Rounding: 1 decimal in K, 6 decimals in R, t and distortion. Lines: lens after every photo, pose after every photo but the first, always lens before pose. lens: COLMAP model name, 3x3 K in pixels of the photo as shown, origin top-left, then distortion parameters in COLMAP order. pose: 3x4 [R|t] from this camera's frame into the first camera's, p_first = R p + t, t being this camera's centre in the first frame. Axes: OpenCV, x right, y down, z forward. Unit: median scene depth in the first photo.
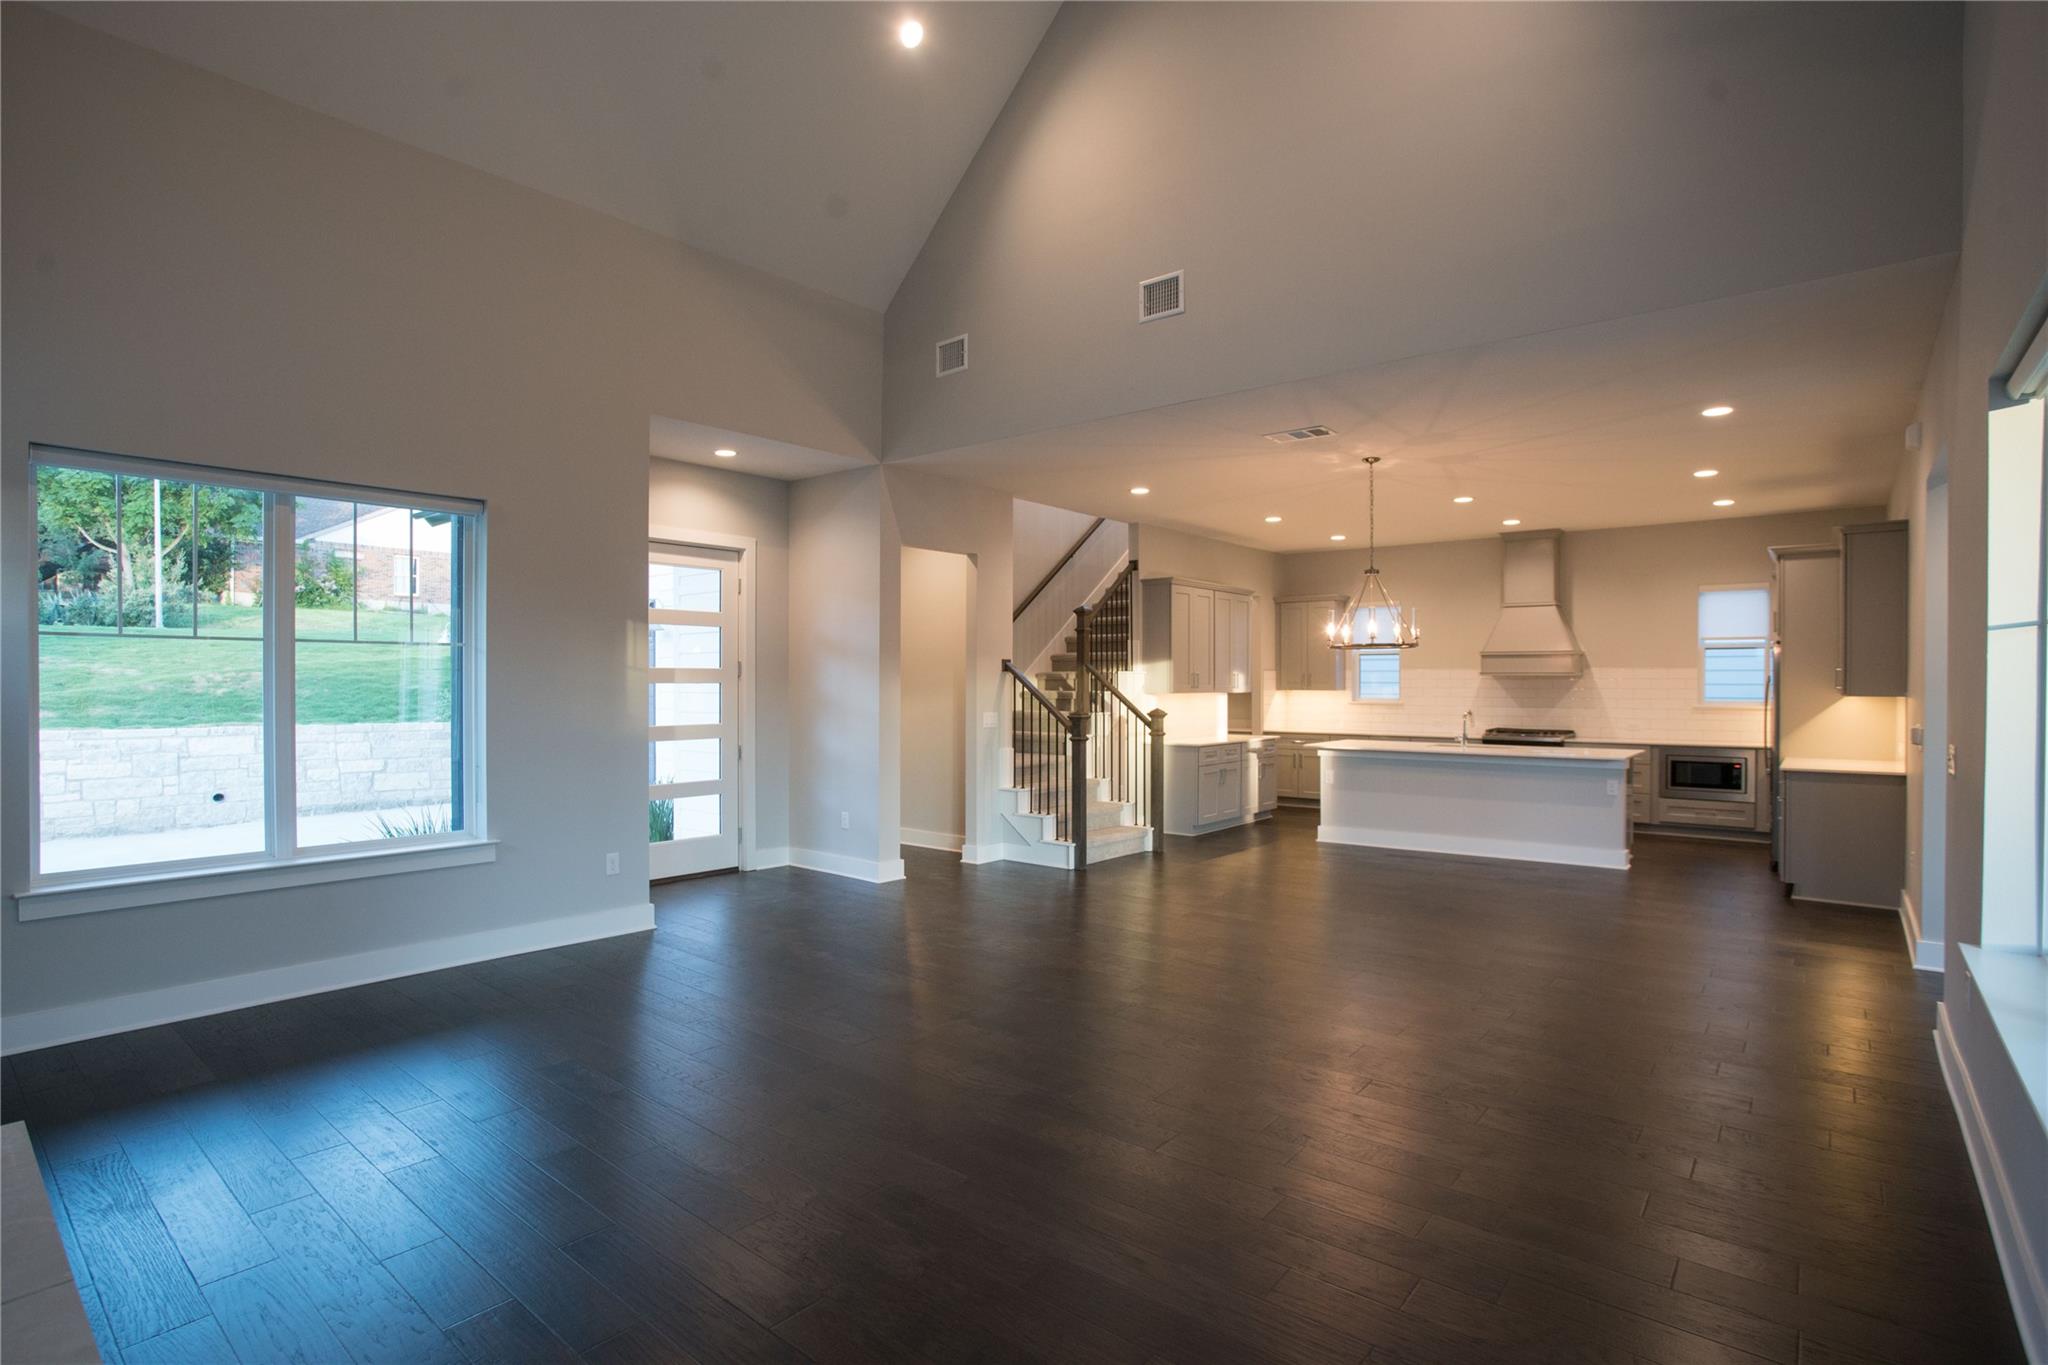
lens RADIAL K [[1076.5, 0, 999.6], [0, 1076.5, 691.4], [0, 0, 1]] dist [-0.002233, 0.049670]
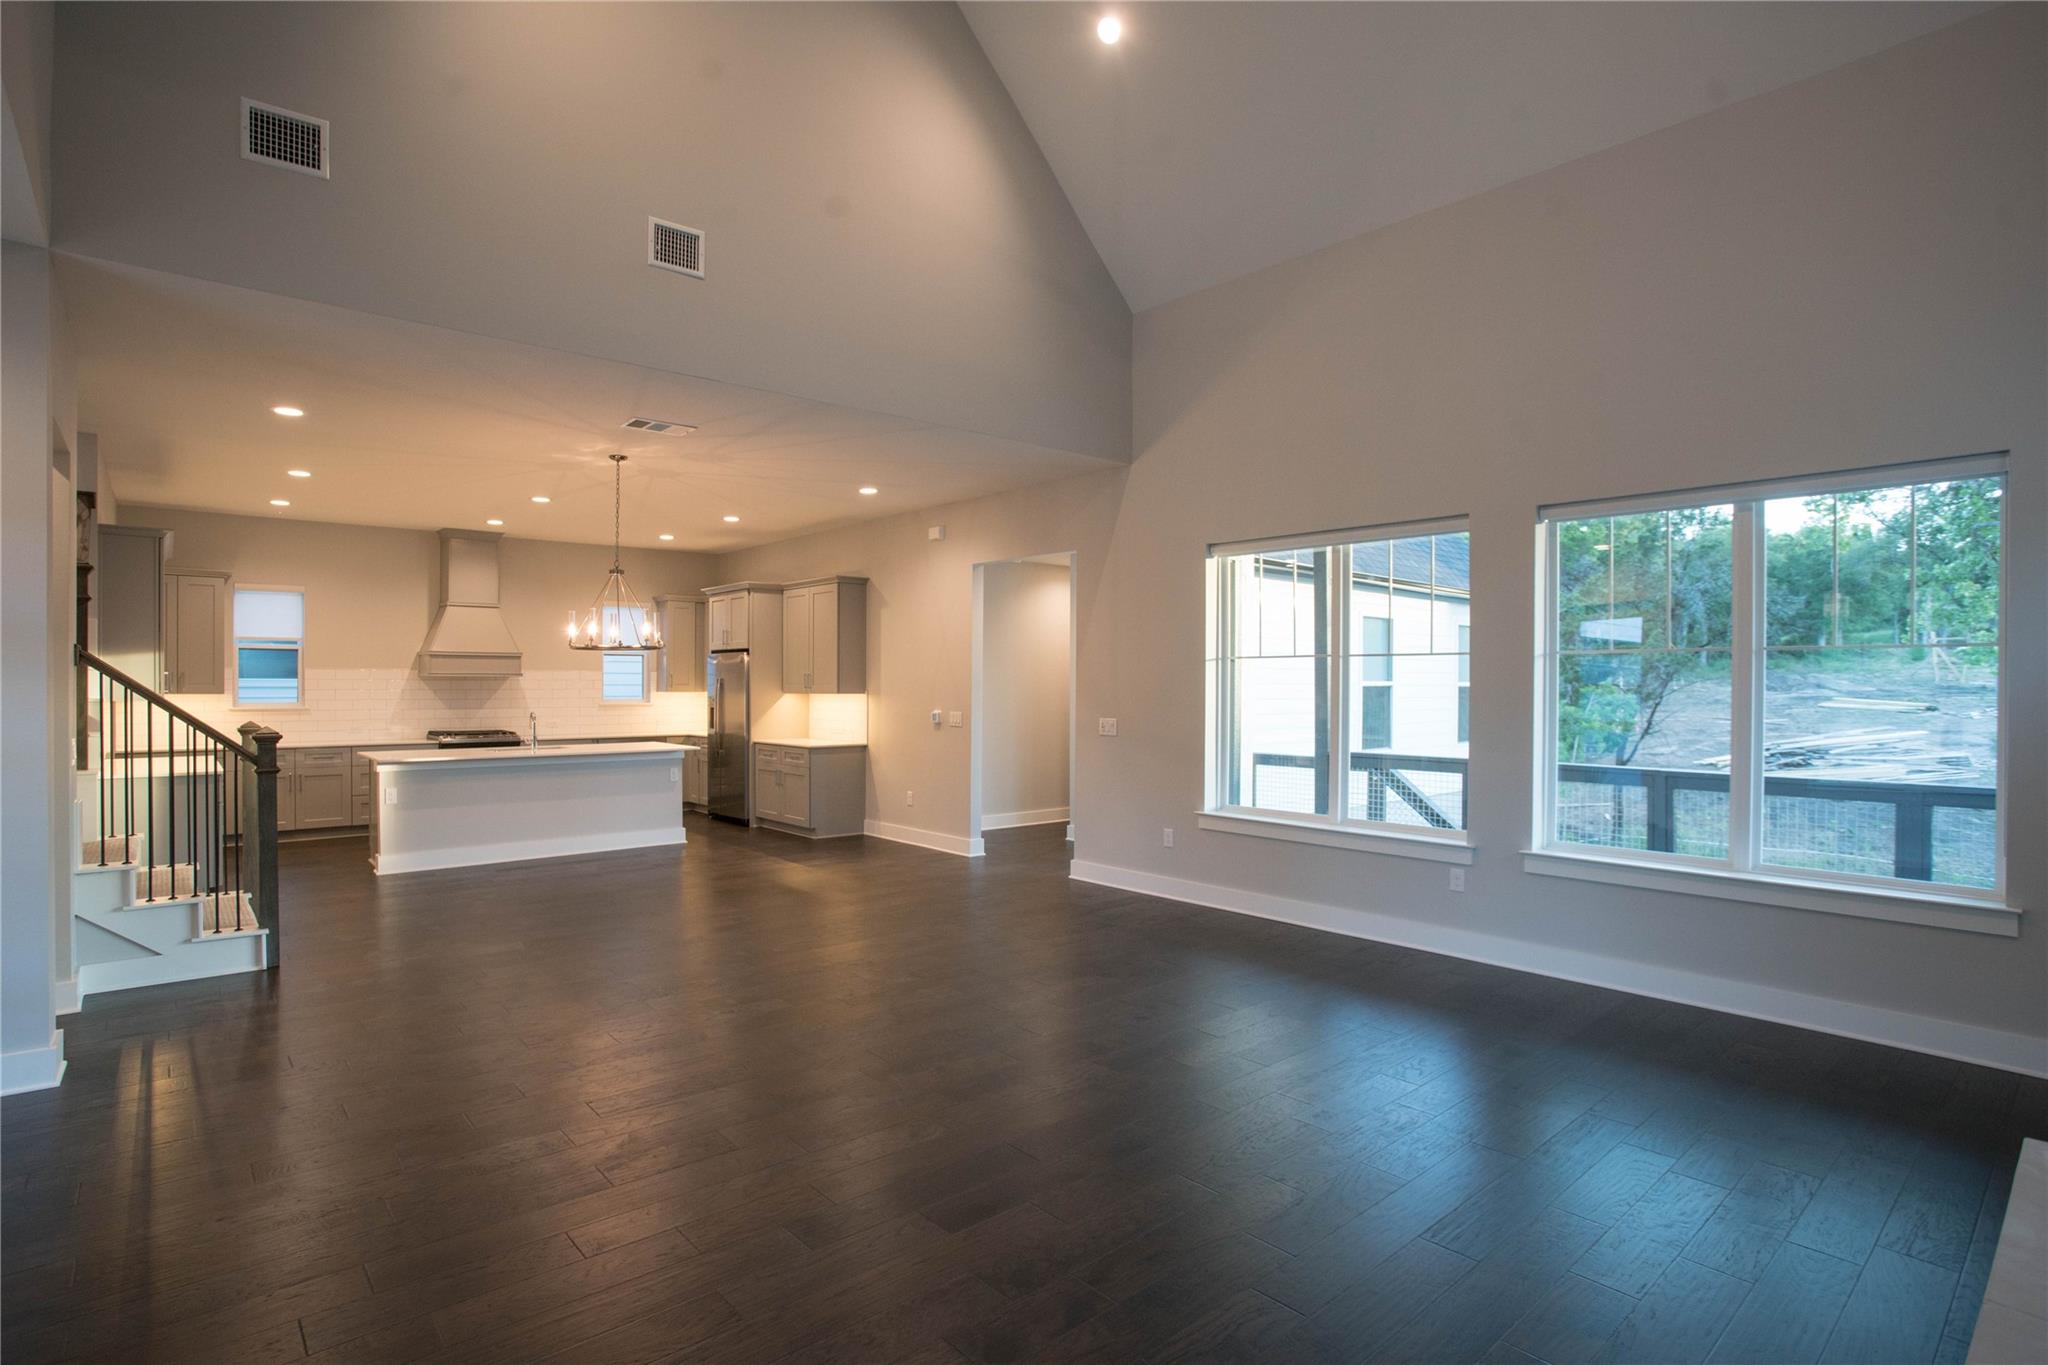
lens RADIAL K [[1076.5, 0, 999.6], [0, 1076.5, 691.4], [0, 0, 1]] dist [-0.002233, 0.049670]
pose [[0.197675, -0.007643, 0.980238, -0.438203], [0.006986, 0.999955, 0.006388, -0.004687], [-0.980243, 0.005585, 0.197719, 0.373687]]
